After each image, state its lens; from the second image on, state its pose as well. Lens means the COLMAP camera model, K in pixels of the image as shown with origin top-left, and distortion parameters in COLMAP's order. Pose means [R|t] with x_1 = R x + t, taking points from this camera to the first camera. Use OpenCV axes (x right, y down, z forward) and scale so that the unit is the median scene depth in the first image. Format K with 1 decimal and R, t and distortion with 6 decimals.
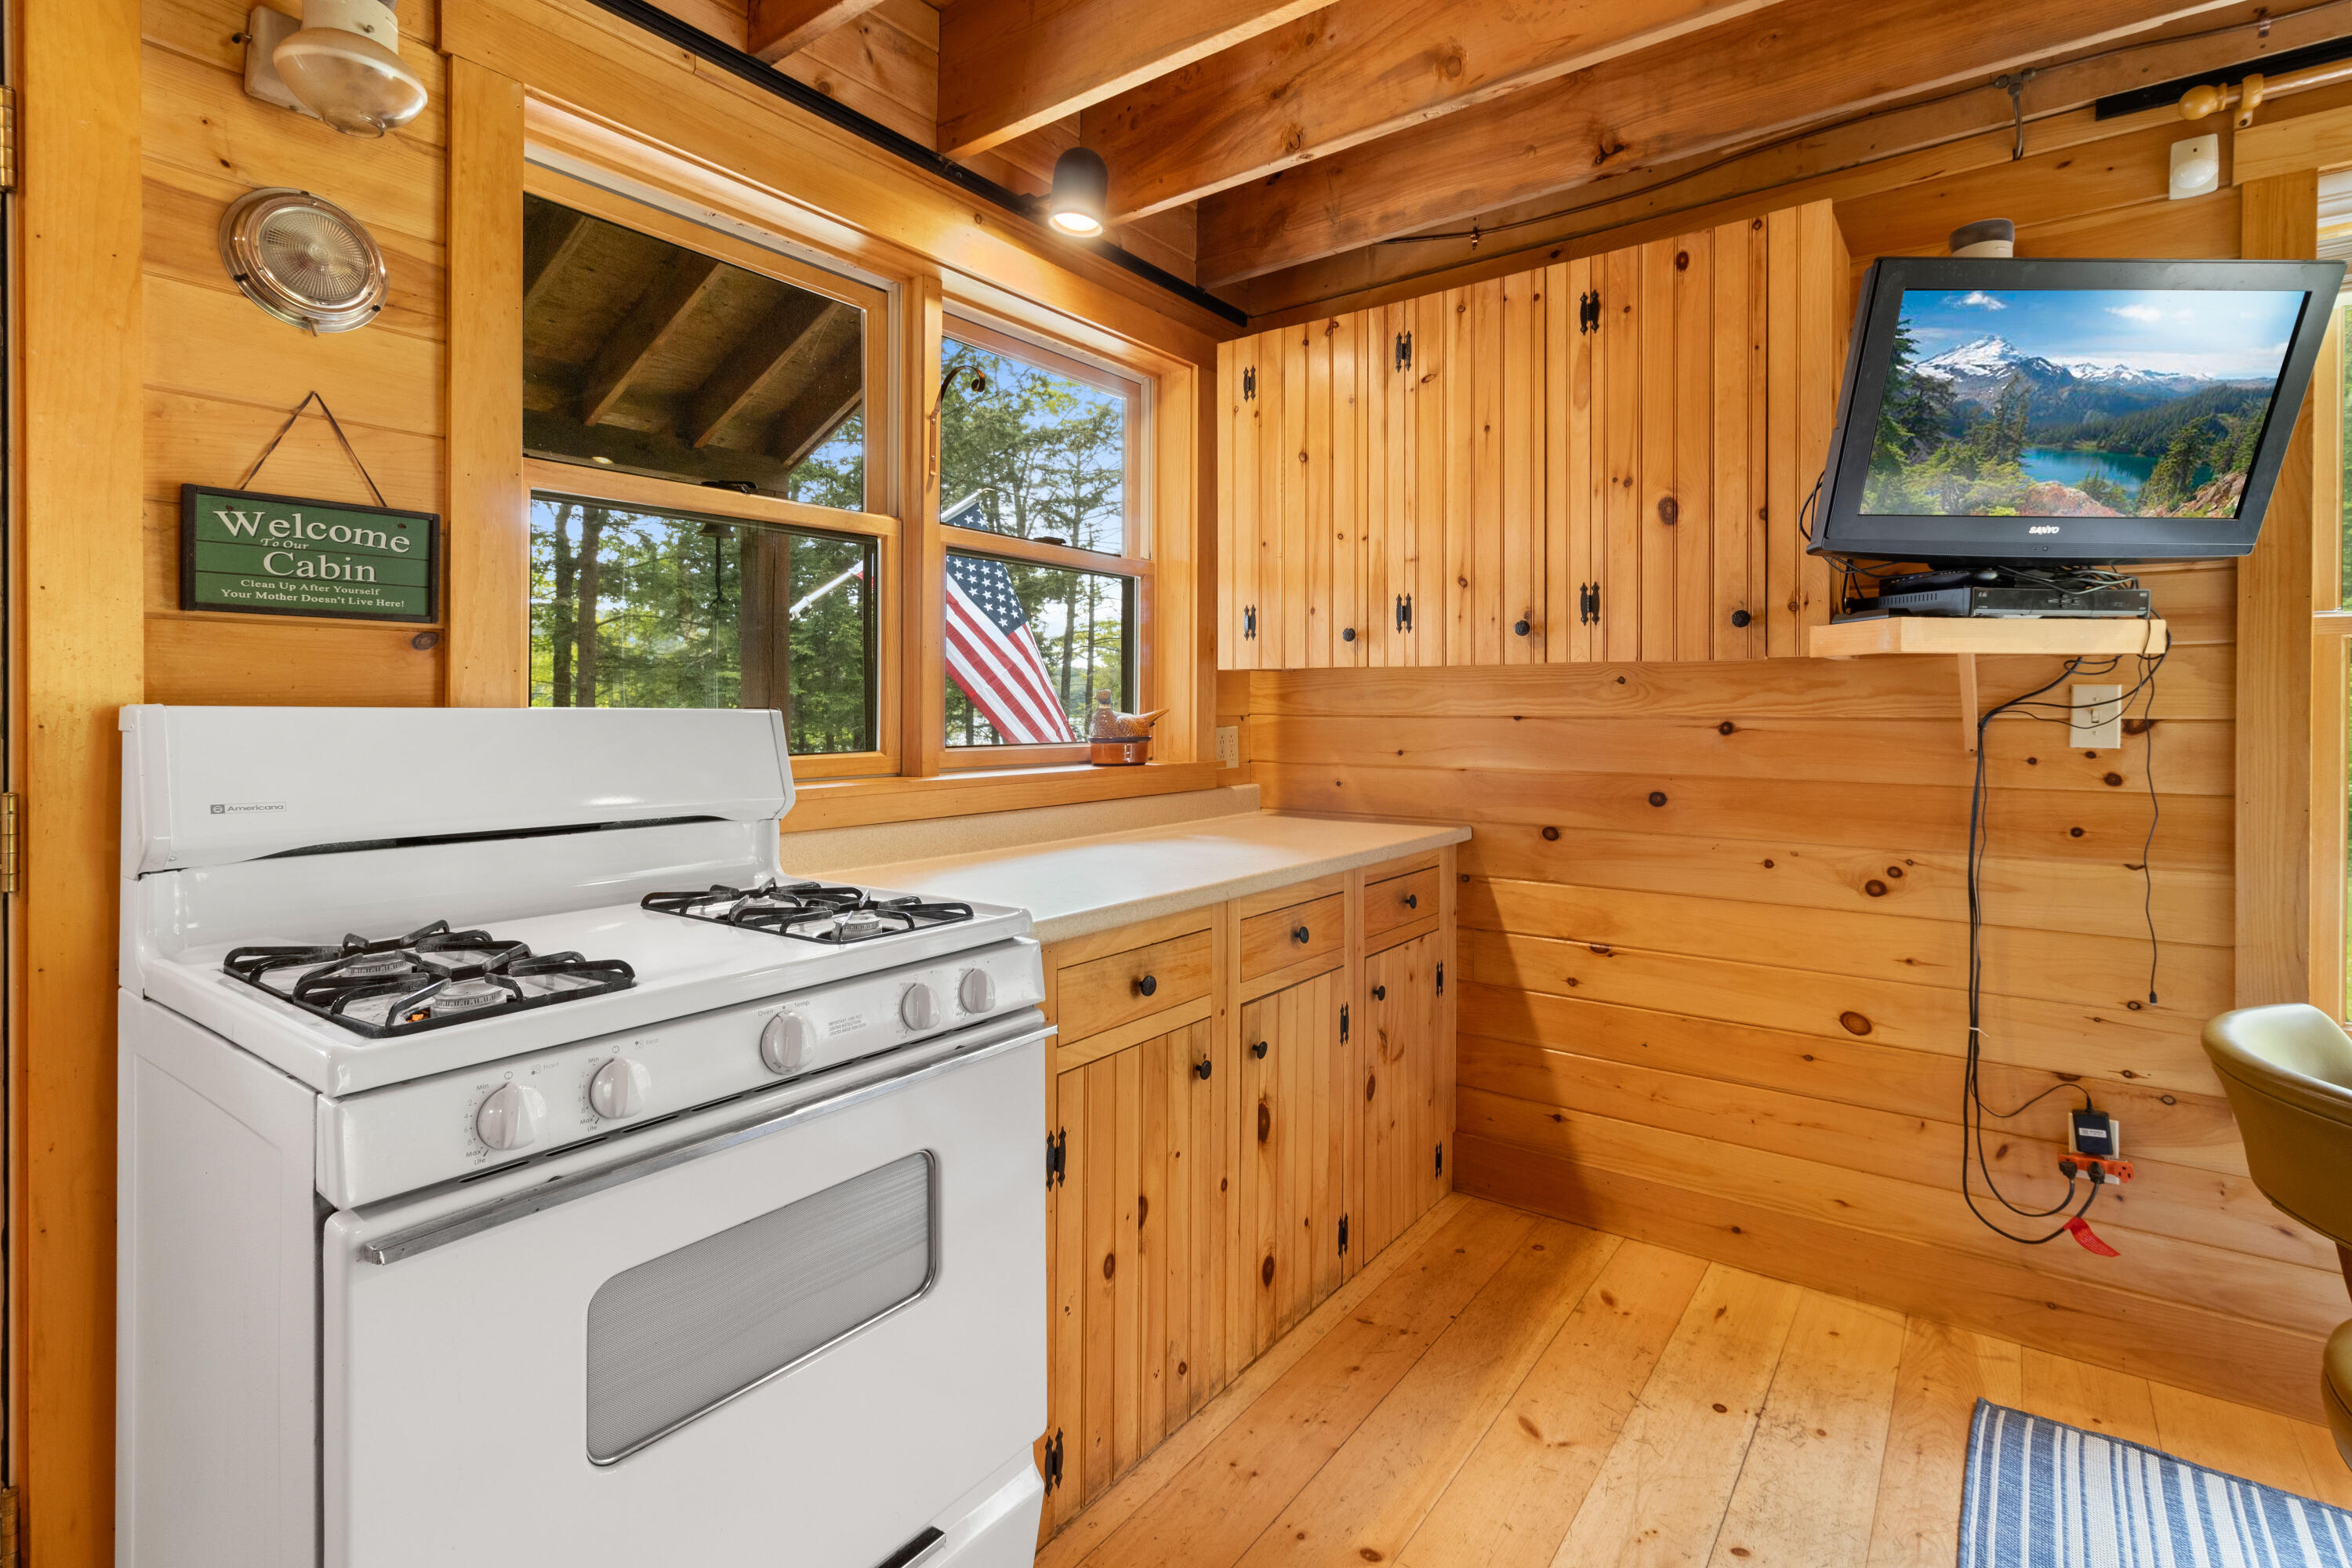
lens RADIAL K [[1114.8, 0, 1206.5], [0, 1114.8, 702.9], [0, 0, 1]] dist [0.003272, 0.000010]
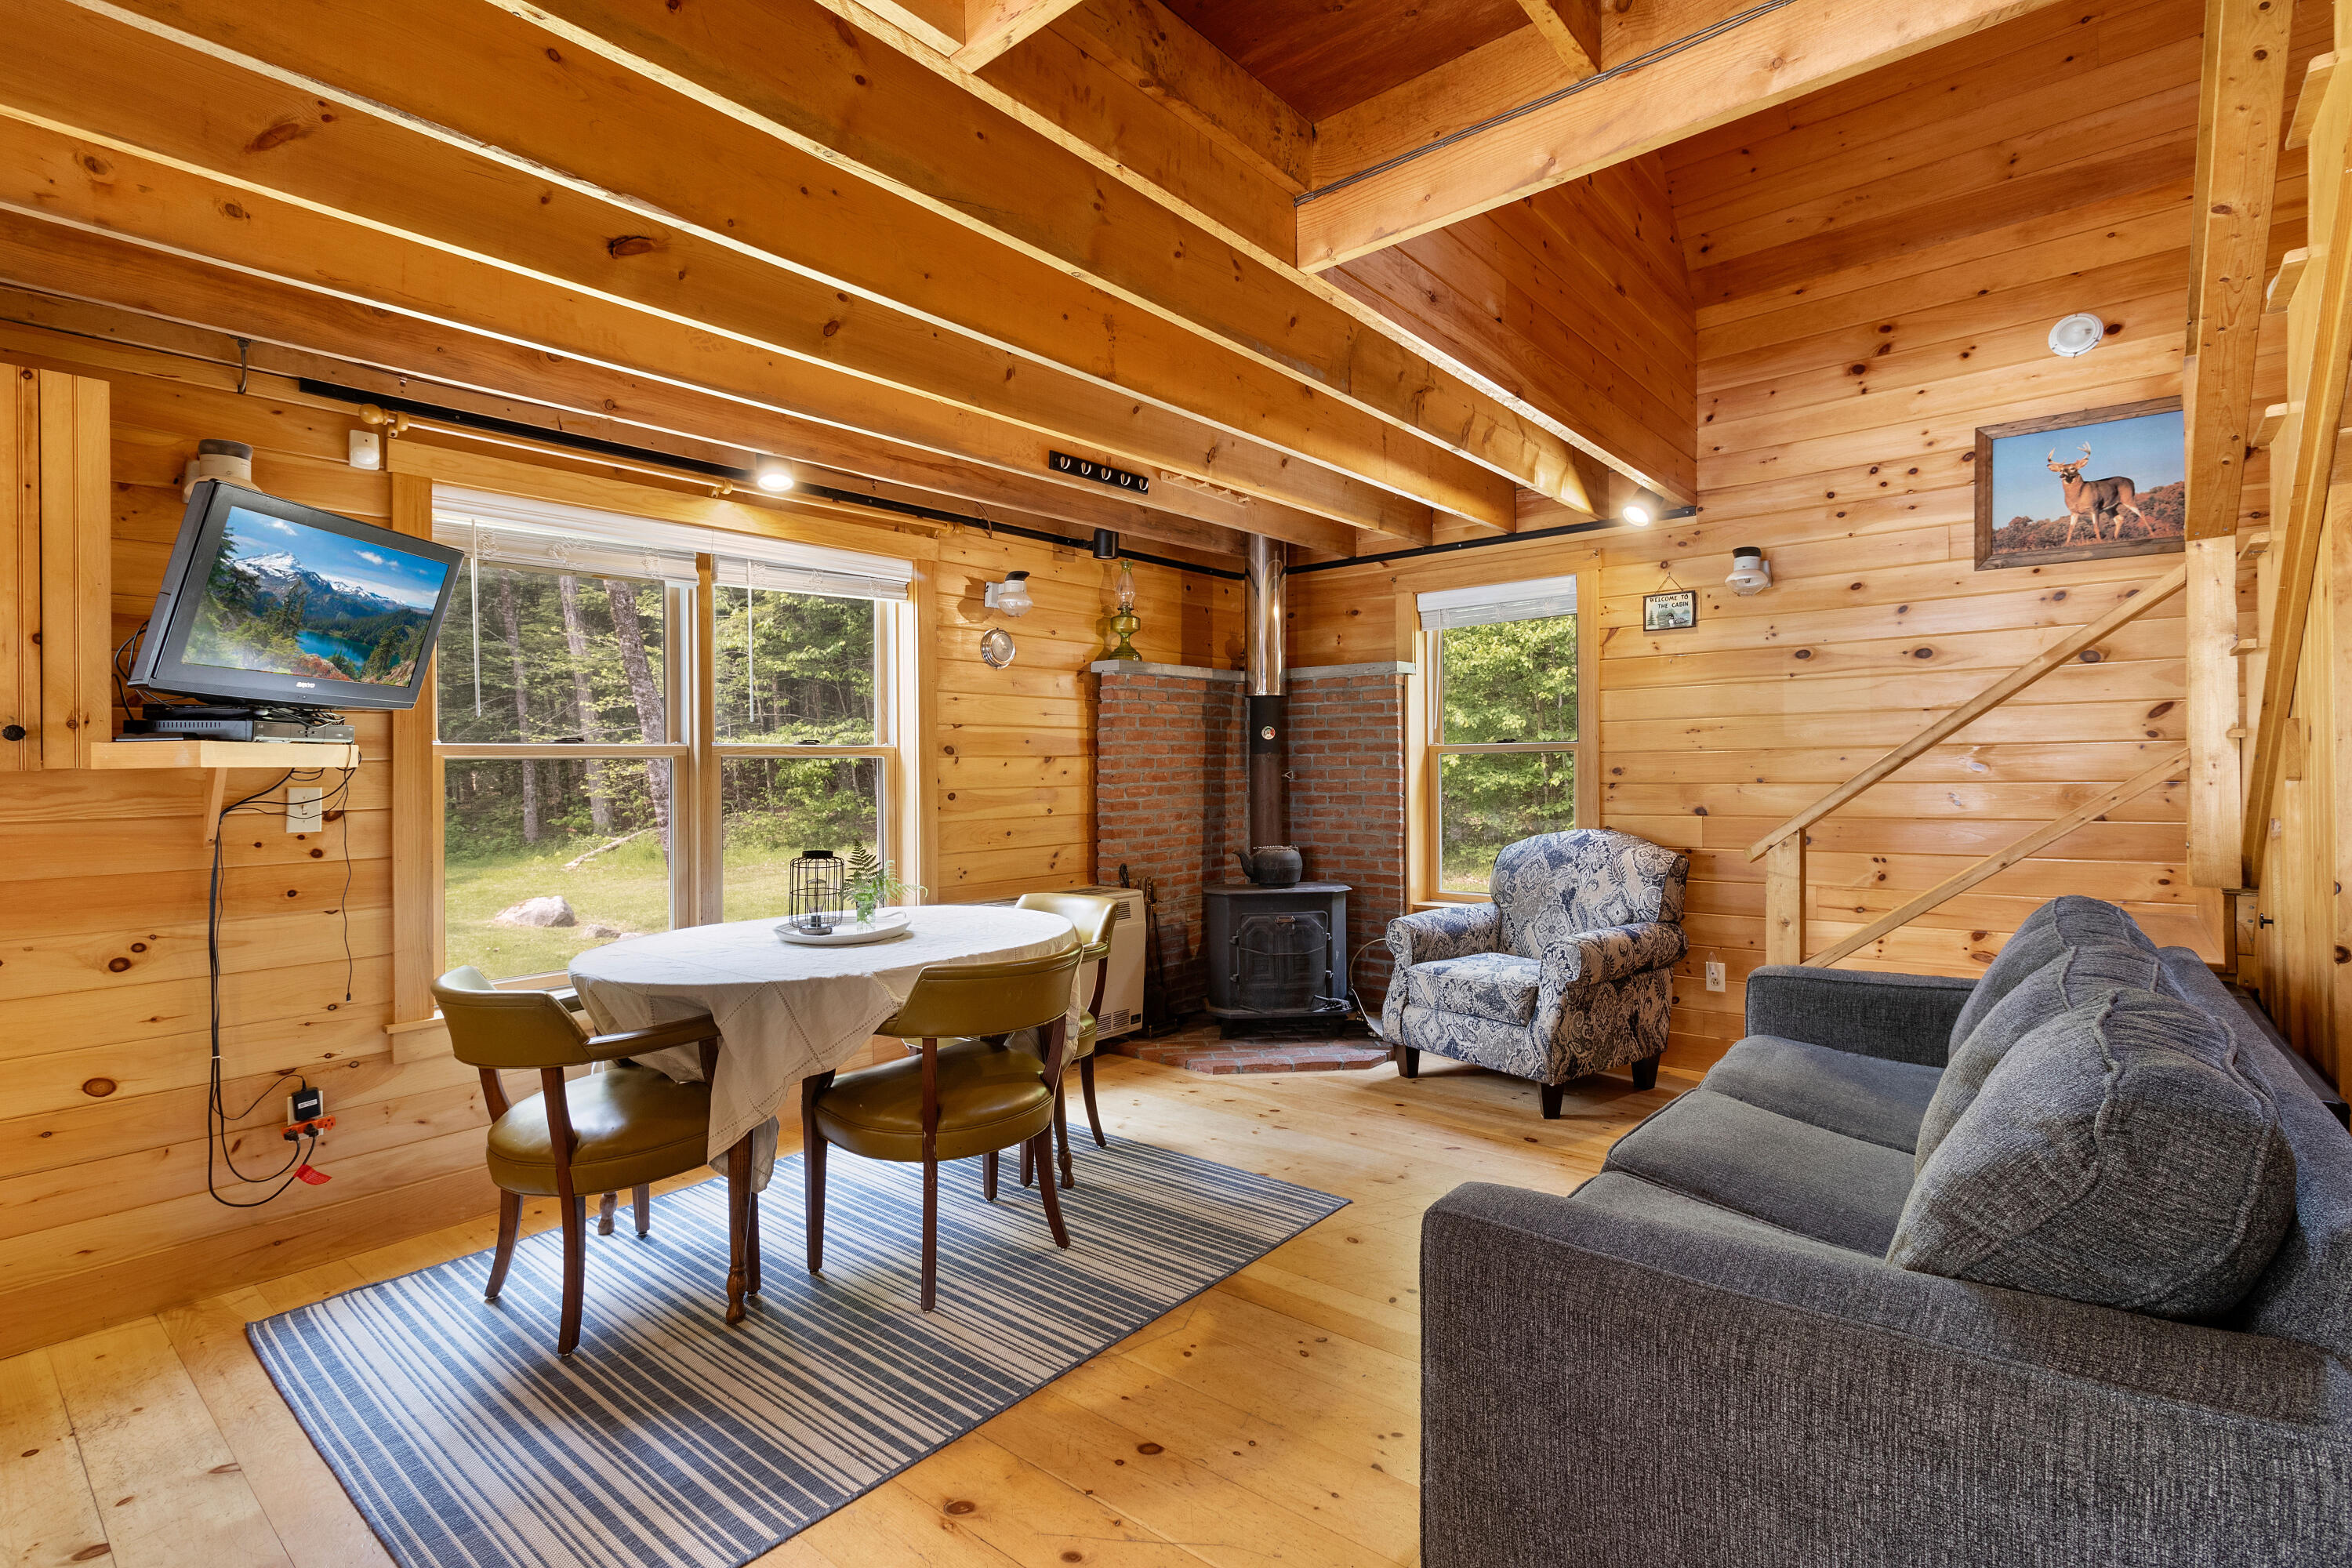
lens RADIAL K [[1092.0, 0, 1172.9], [0, 1092.0, 765.4], [0, 0, 1]] dist [0.001470, 0.000821]
pose [[0.071536, -0.001281, 0.997437, -0.511188], [0.013887, 0.999904, 0.000288, -0.029605], [-0.997341, 0.013831, 0.071547, -0.198935]]
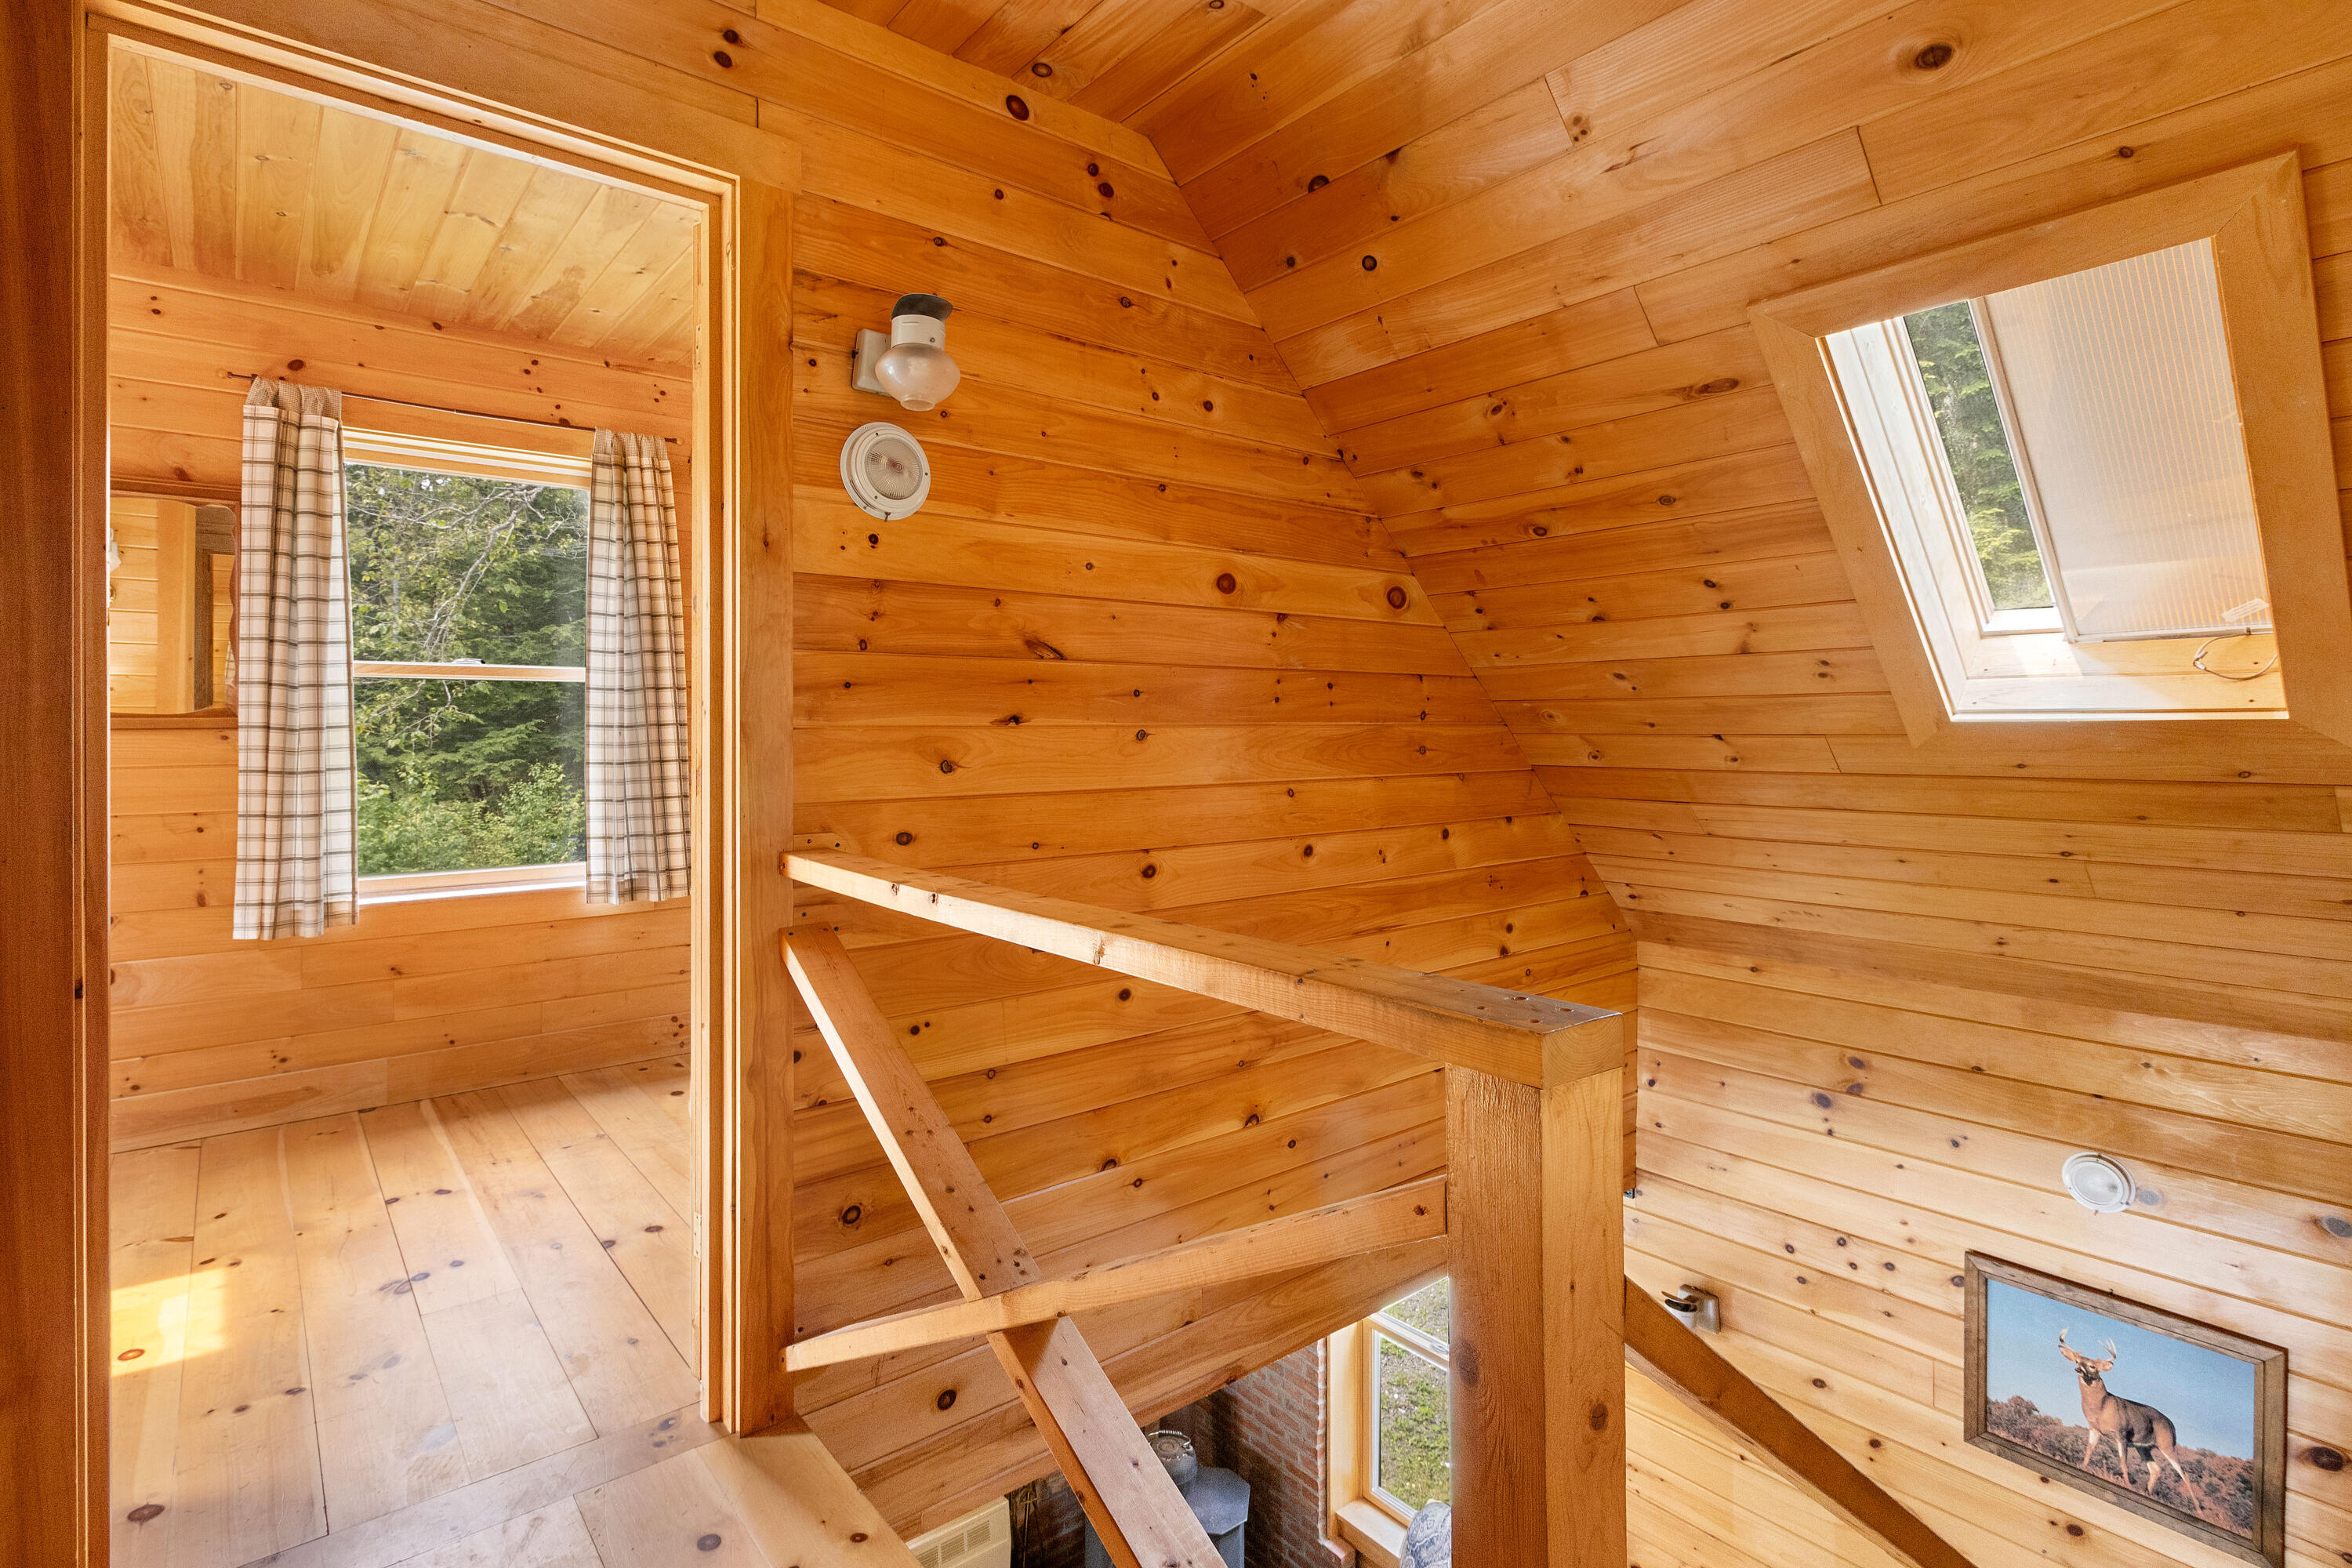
lens RADIAL K [[1149.0, 0, 1177.4], [0, 1149.0, 724.4], [0, 0, 1]] dist [0.002149, 0.000132]
pose [[0.250871, 0.000312, 0.968021, -0.214524], [0.001984, 0.999998, -0.000836, -1.233907], [-0.968019, 0.002131, 0.250870, -0.831496]]
